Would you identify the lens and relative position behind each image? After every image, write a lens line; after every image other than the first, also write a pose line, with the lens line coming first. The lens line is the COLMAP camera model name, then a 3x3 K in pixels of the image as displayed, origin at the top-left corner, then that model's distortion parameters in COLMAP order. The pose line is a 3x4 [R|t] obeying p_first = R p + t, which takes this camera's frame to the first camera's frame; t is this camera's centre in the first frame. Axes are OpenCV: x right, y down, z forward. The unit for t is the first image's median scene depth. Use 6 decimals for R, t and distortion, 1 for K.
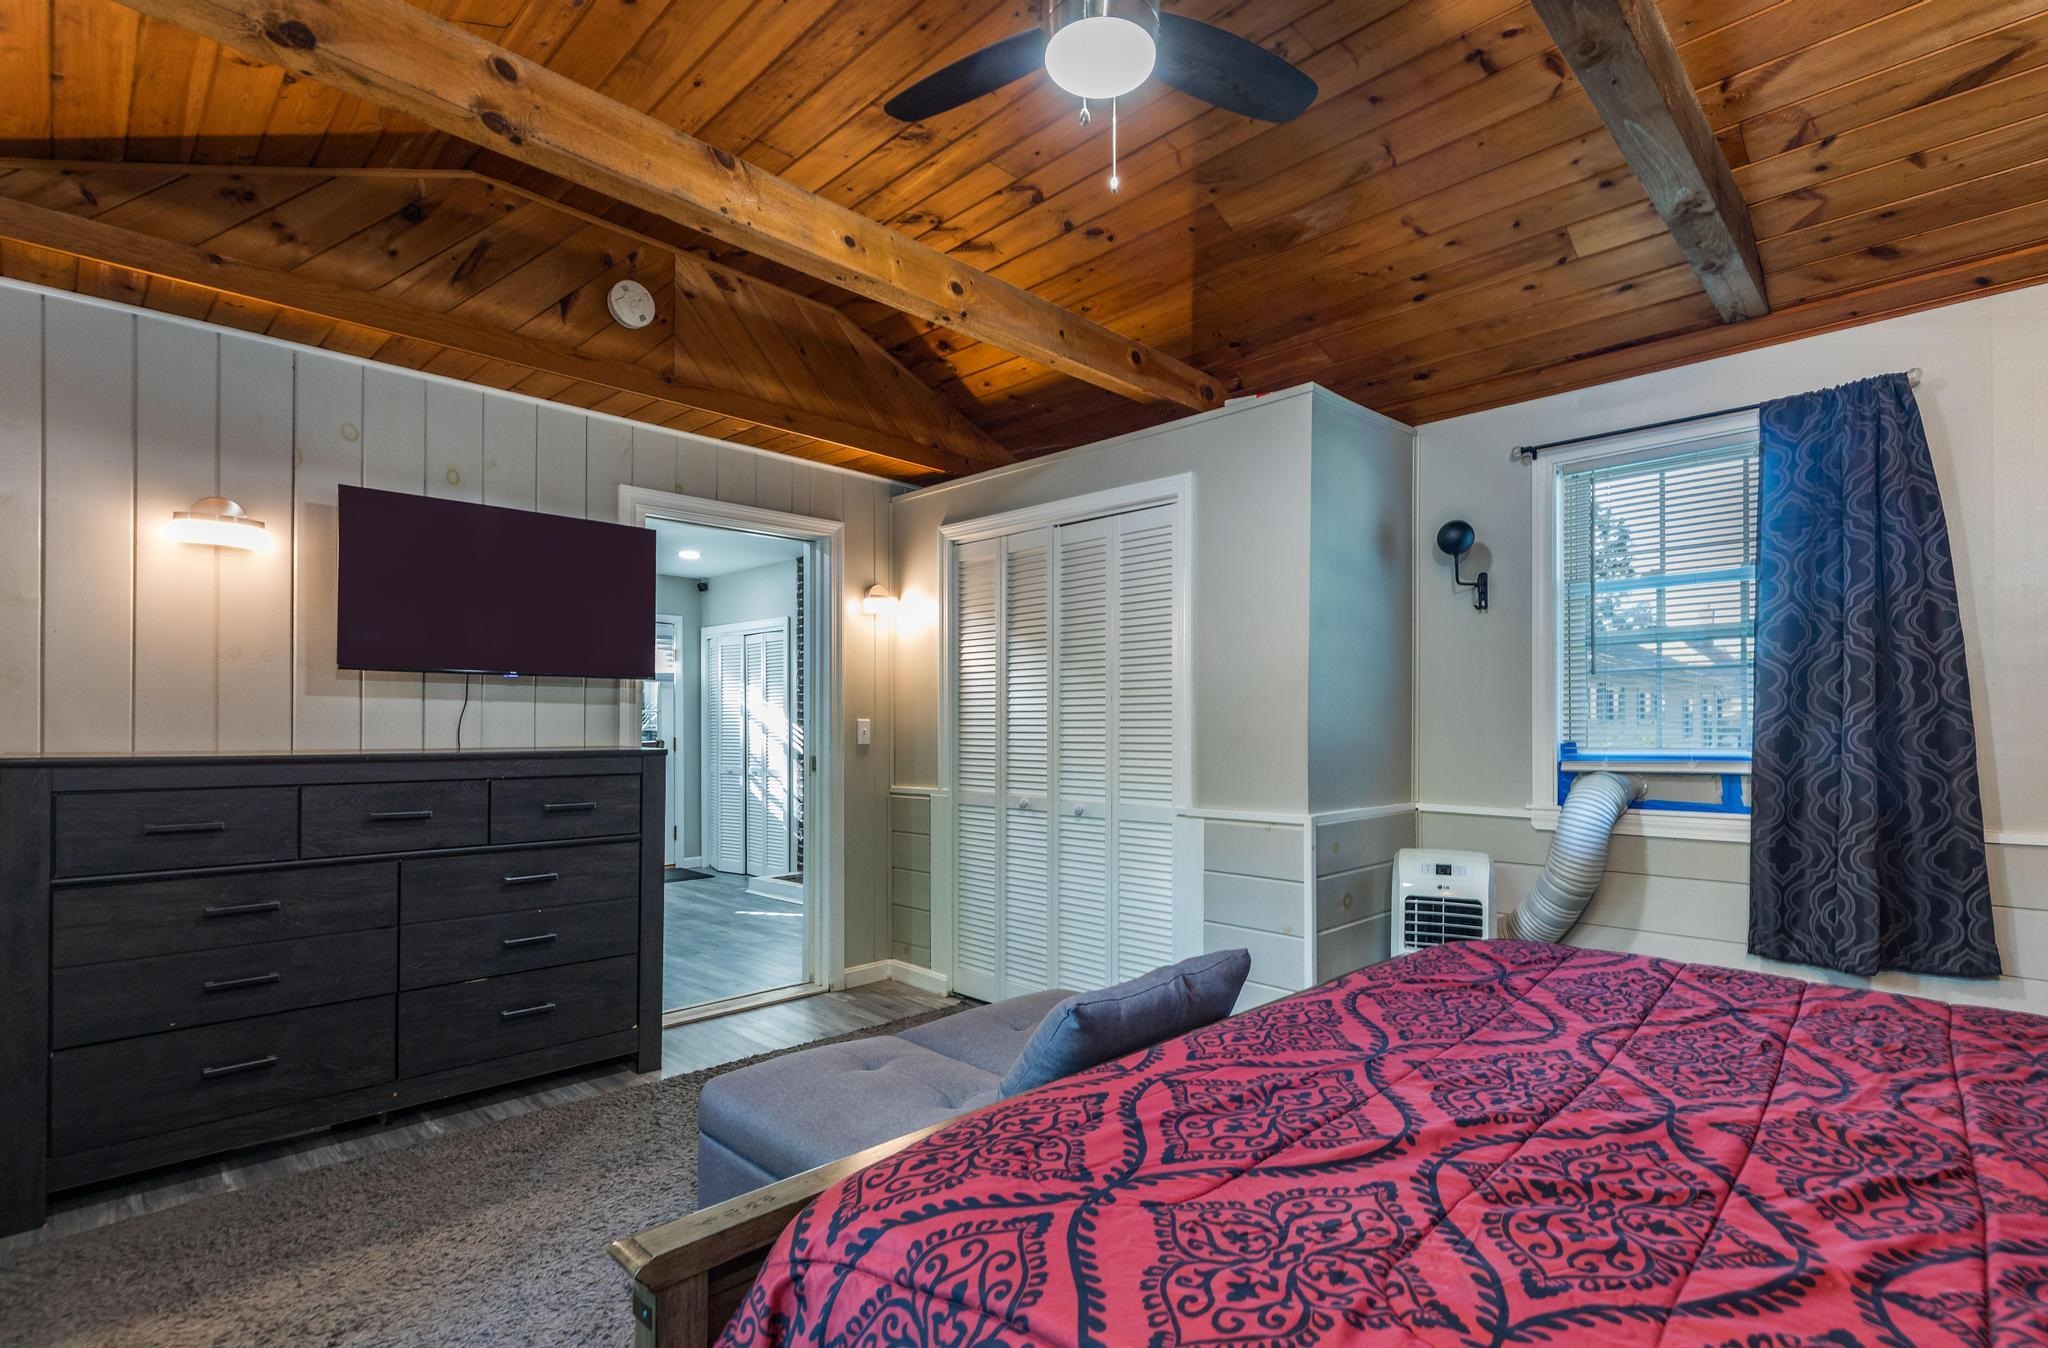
lens RADIAL K [[977.6, 0, 1026.5], [0, 977.6, 710.5], [0, 0, 1]] dist [0.013834, -0.000625]
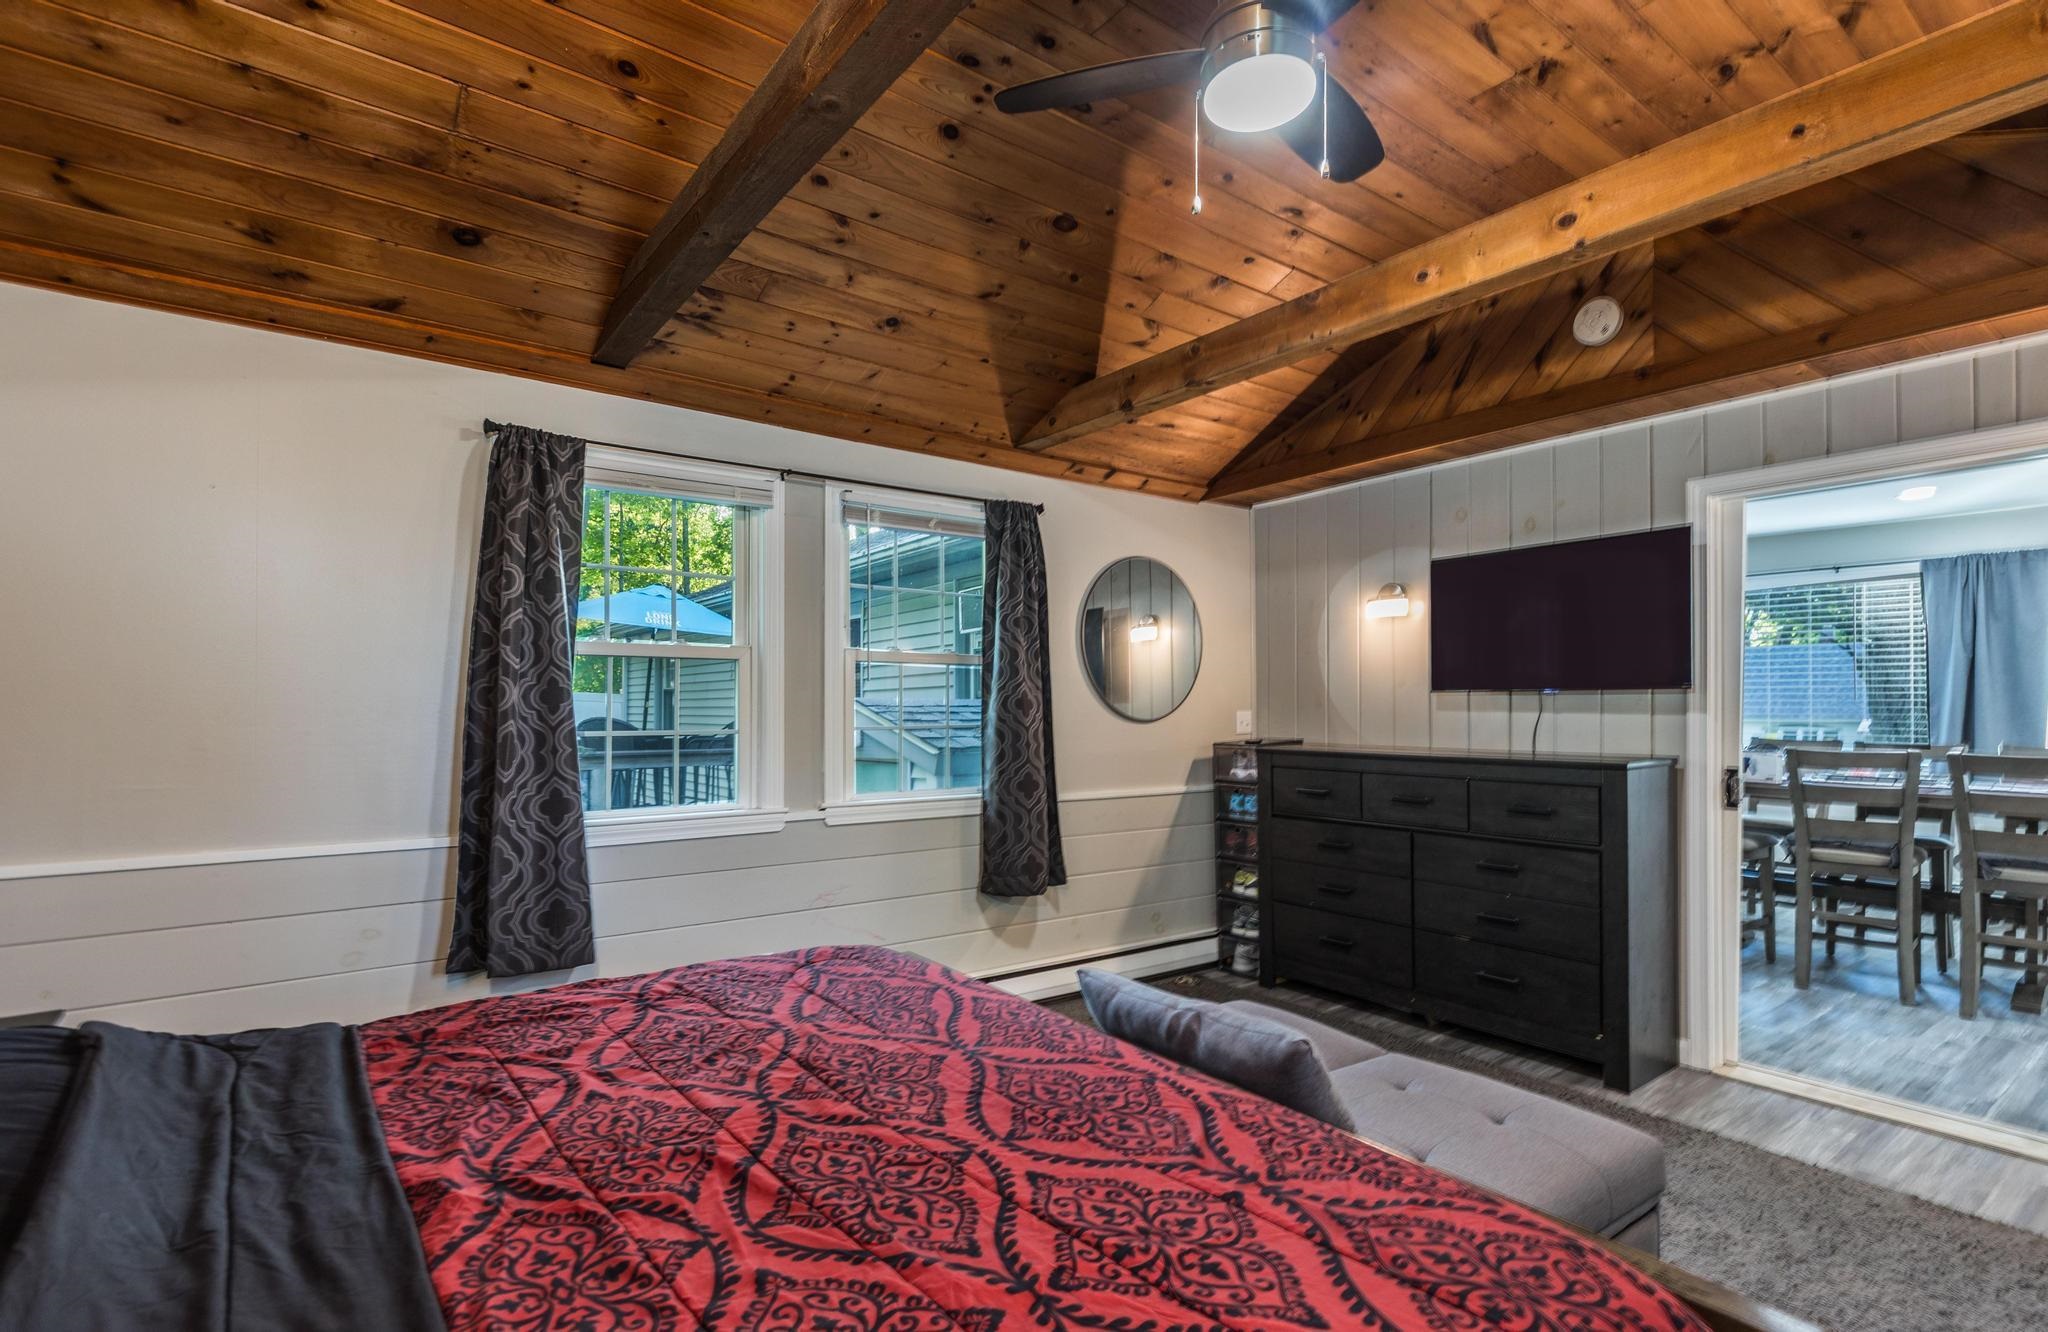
lens RADIAL K [[965.5, 0, 1024.0], [0, 965.5, 666.0], [0, 0, 1]] dist [0.001703, 0.000237]
pose [[-0.141979, -0.041217, -0.989011, 0.746849], [0.013436, 0.998960, -0.043560, -0.025405], [0.989778, -0.019473, -0.141278, 0.620213]]
